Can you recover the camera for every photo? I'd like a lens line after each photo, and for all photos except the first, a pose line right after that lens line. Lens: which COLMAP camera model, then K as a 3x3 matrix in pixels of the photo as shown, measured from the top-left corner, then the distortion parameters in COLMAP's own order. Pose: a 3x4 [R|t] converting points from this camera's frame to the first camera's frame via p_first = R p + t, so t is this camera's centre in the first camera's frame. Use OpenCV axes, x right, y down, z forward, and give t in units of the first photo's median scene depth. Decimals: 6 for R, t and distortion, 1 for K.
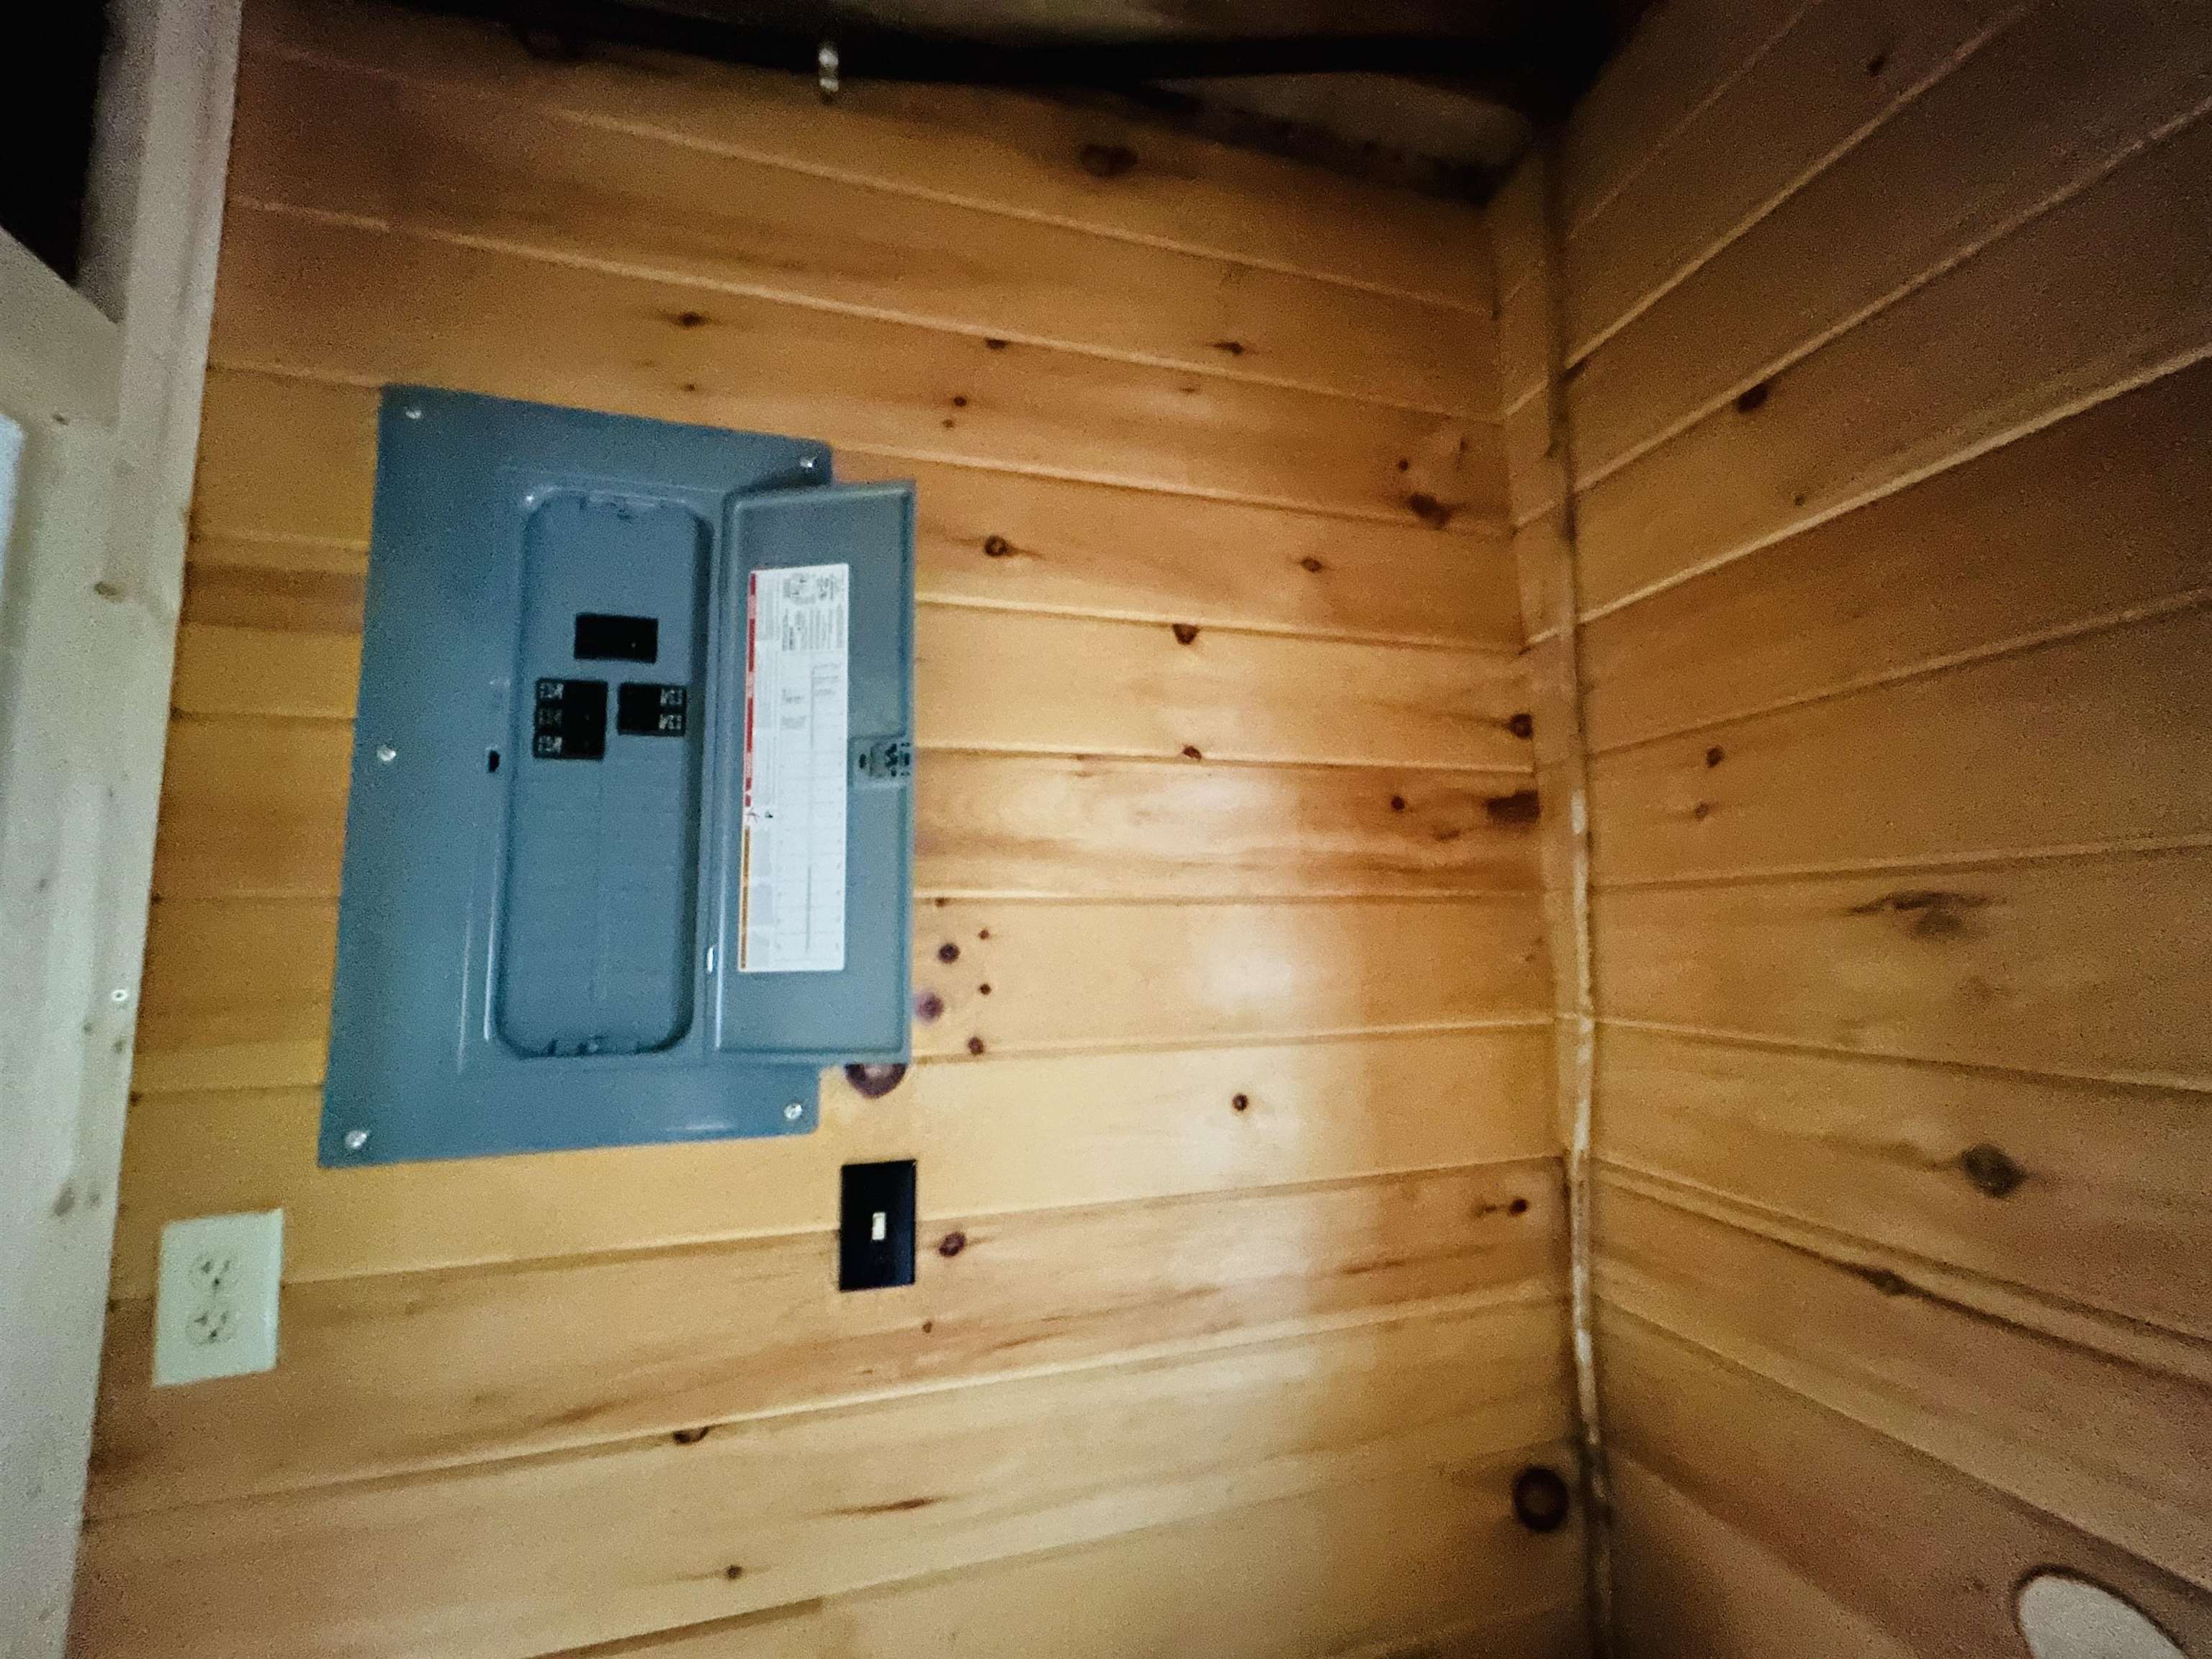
lens RADIAL K [[873.8, 0, 1106.0], [0, 873.8, 829.5], [0, 0, 1]] dist [0.000770, 0.000052]
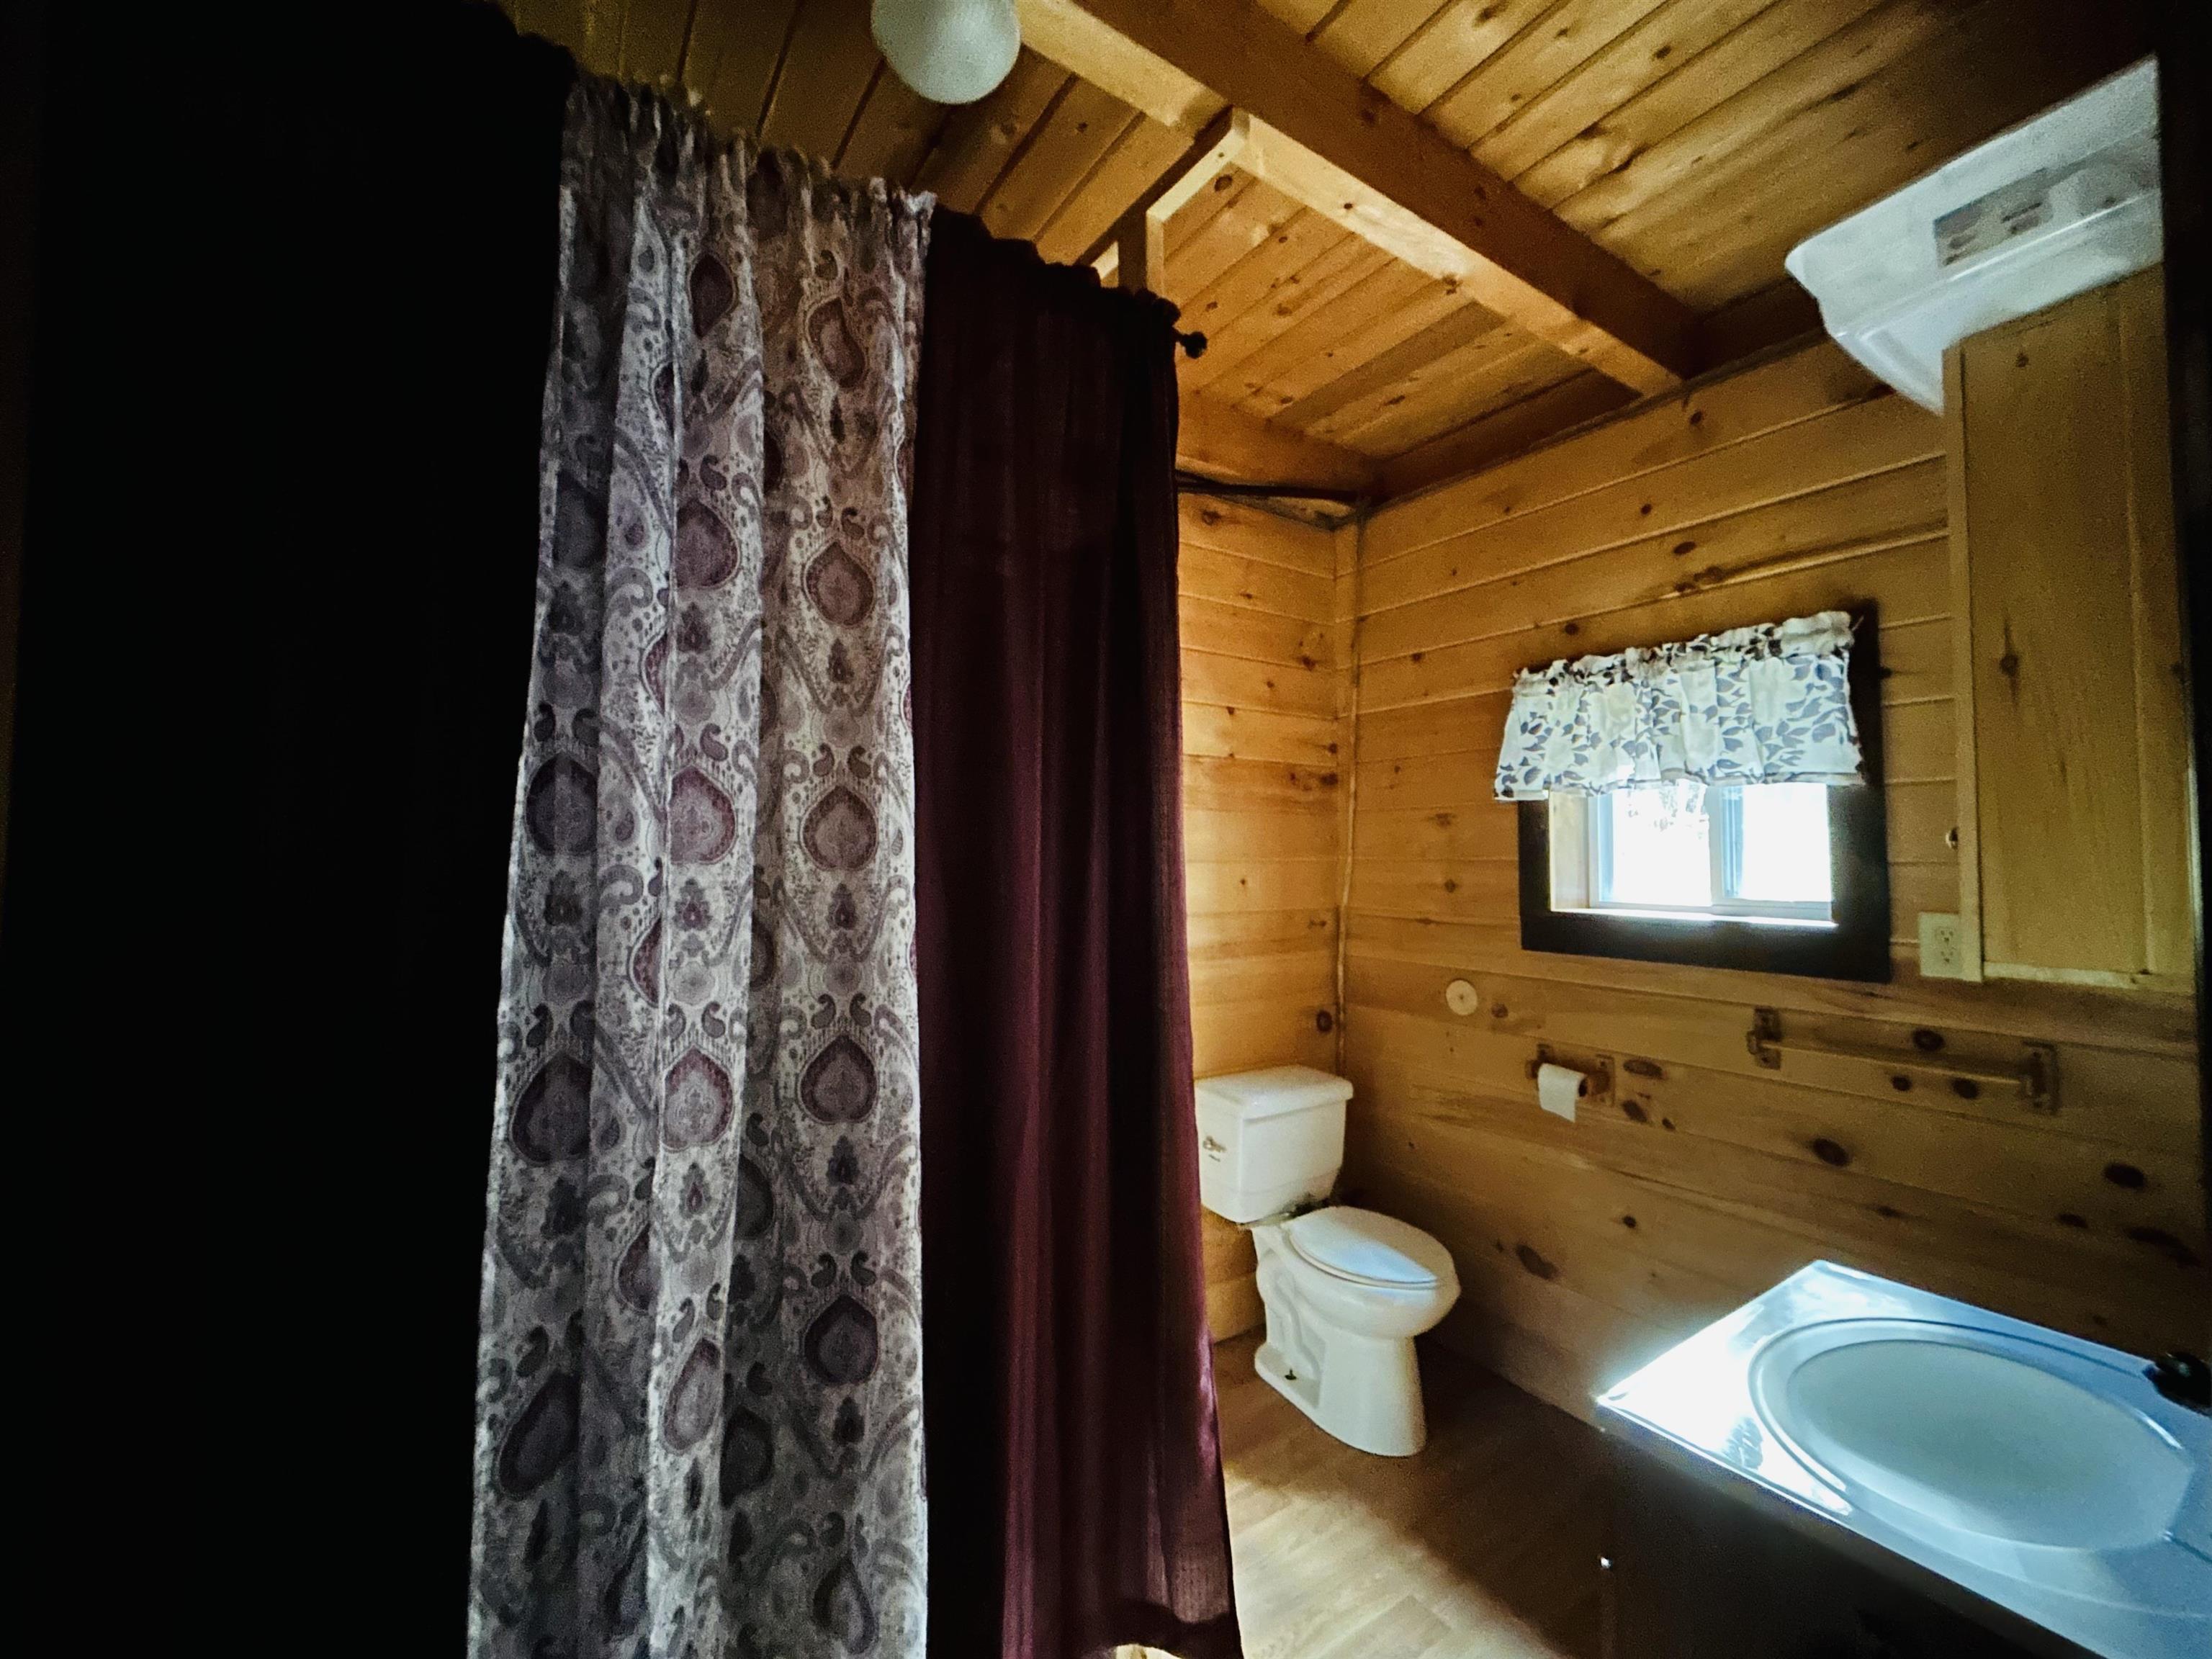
lens RADIAL K [[892.5, 0, 1101.2], [0, 892.5, 824.3], [0, 0, 1]] dist [-0.000864, -0.000130]
pose [[0.954284, 0.030452, 0.297346, -1.057694], [-0.054622, 0.995812, 0.073317, -0.055314], [-0.293868, -0.086207, 0.951951, -1.470991]]
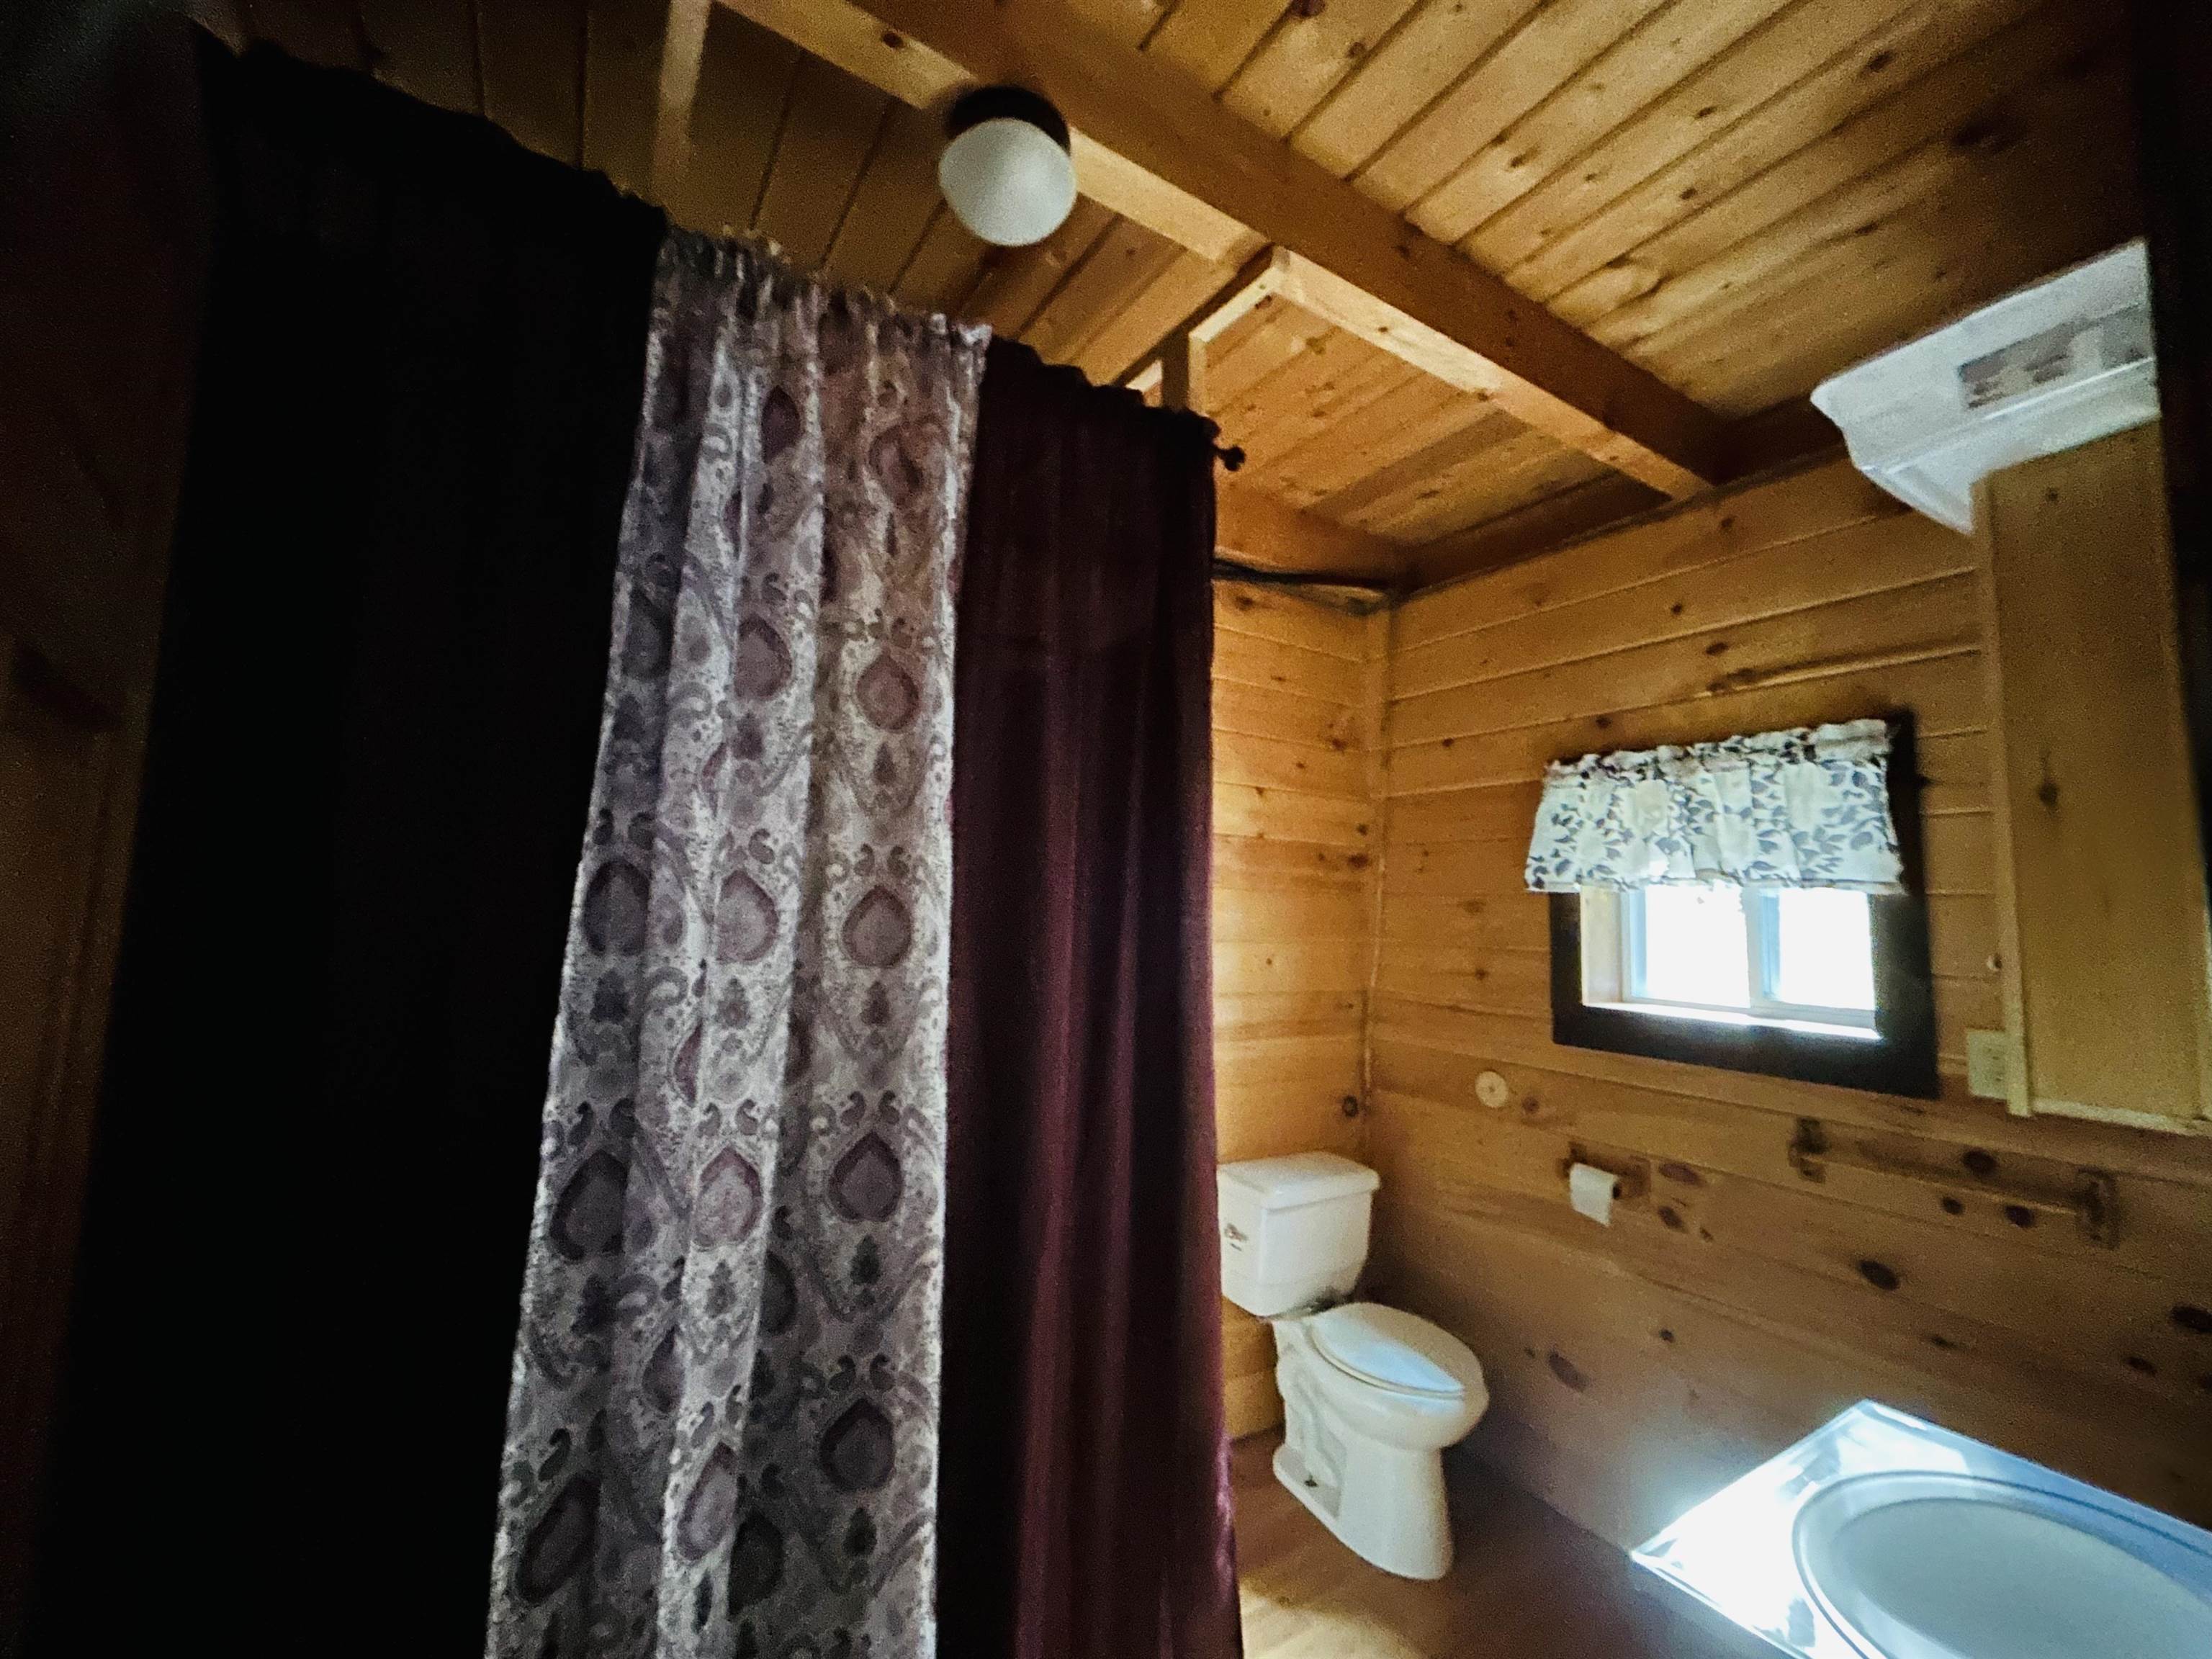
lens RADIAL K [[892.5, 0, 1101.2], [0, 892.5, 824.3], [0, 0, 1]] dist [-0.000864, -0.000130]
pose [[0.961136, 0.073788, 0.266032, -1.075975], [-0.080900, 0.996596, 0.015863, -0.122790], [-0.263956, -0.036768, 0.963834, -1.487034]]
